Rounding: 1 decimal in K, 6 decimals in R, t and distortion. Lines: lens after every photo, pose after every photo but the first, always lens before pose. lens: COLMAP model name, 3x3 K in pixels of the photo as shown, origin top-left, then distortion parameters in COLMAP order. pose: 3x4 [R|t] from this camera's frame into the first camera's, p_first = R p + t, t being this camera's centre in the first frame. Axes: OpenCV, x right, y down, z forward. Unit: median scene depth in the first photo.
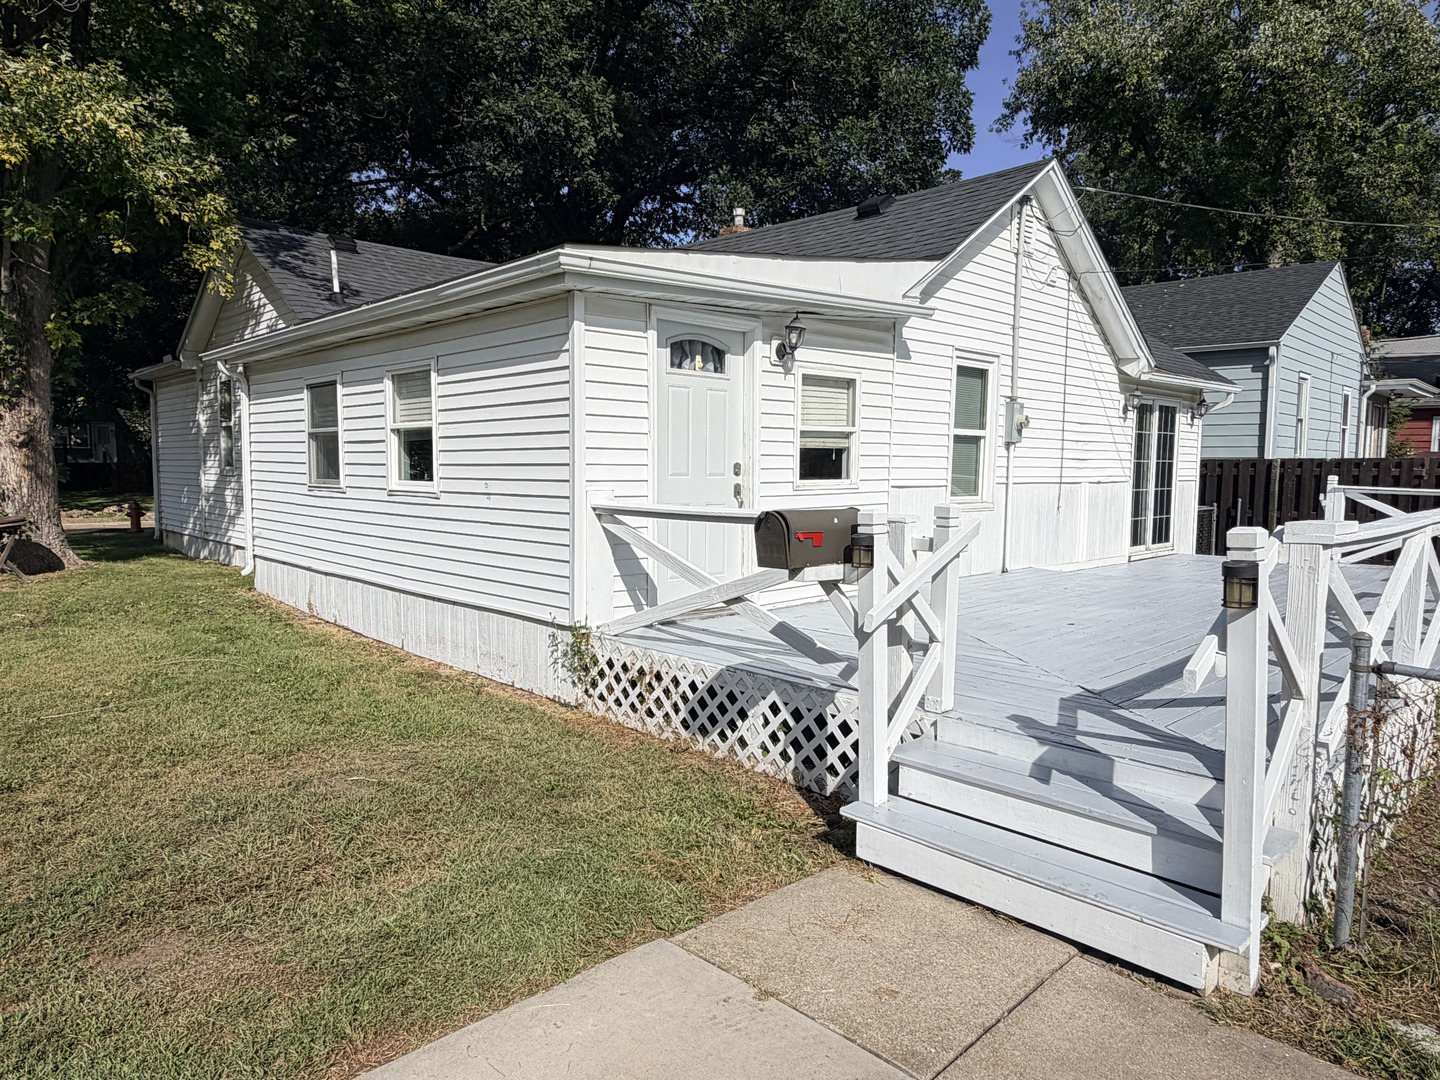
lens RADIAL K [[909.9, 0, 720.0], [0, 909.9, 540.0], [0, 0, 1]] dist [-0.001552, -0.000585]
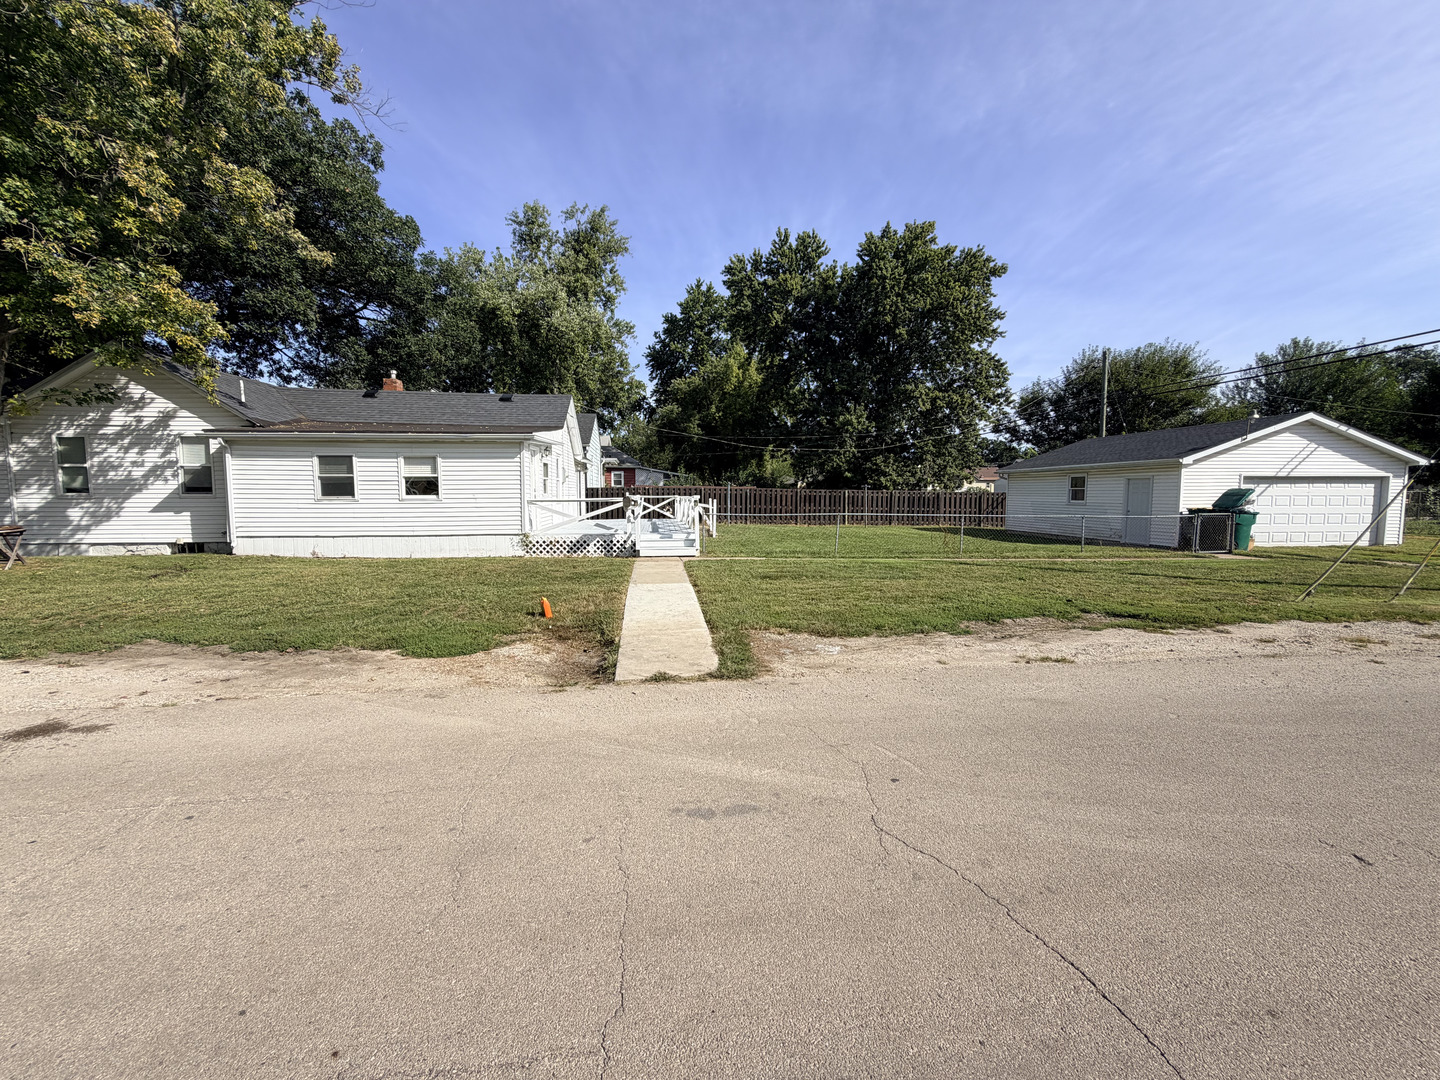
lens RADIAL K [[578.5, 0, 720.0], [0, 578.5, 540.0], [0, 0, 1]] dist [0.000337, 0.000018]
pose [[0.606929, -0.071434, 0.791539, -1.394633], [0.071971, 0.996800, 0.034773, 0.088659], [-0.791490, 0.035863, 0.610129, -0.943648]]
